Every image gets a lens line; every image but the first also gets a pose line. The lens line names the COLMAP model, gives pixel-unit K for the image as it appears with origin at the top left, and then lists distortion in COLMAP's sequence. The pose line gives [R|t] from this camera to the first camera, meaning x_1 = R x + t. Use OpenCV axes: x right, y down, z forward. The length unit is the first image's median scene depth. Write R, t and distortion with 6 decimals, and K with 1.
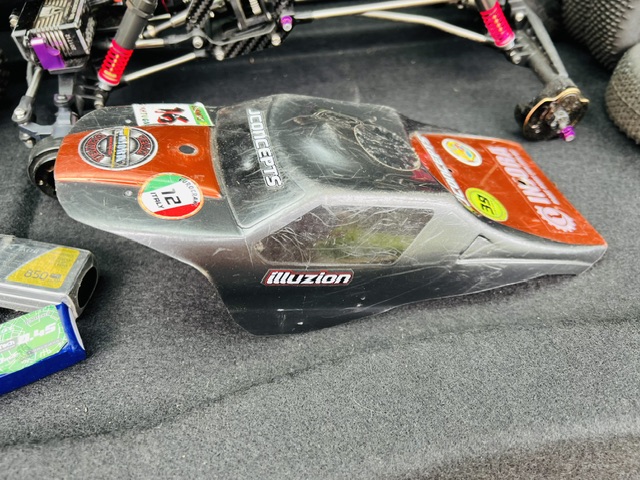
lens RADIAL K [[523.3, 0, 320.0], [0, 523.3, 240.0], [0, 0, 1]] dist [-0.006269, -0.039152]
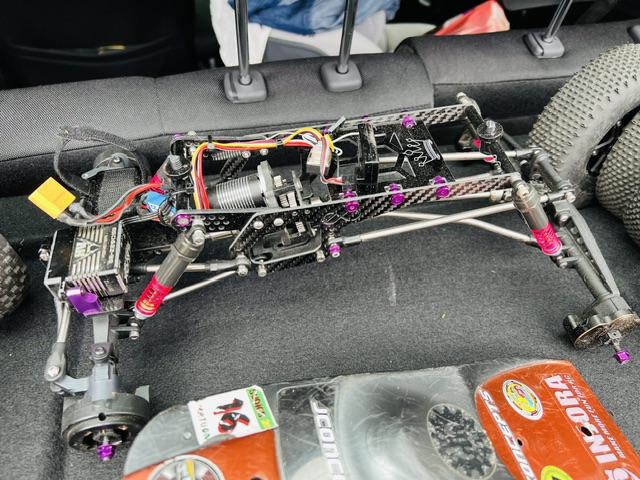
lens RADIAL K [[523.3, 0, 320.0], [0, 523.3, 240.0], [0, 0, 1]] dist [-0.006269, -0.039152]
pose [[0.999582, 0.002989, 0.028750, -0.125888], [-0.001082, 0.997811, -0.066122, -0.393849], [-0.028885, 0.066063, 0.997397, 0.047354]]
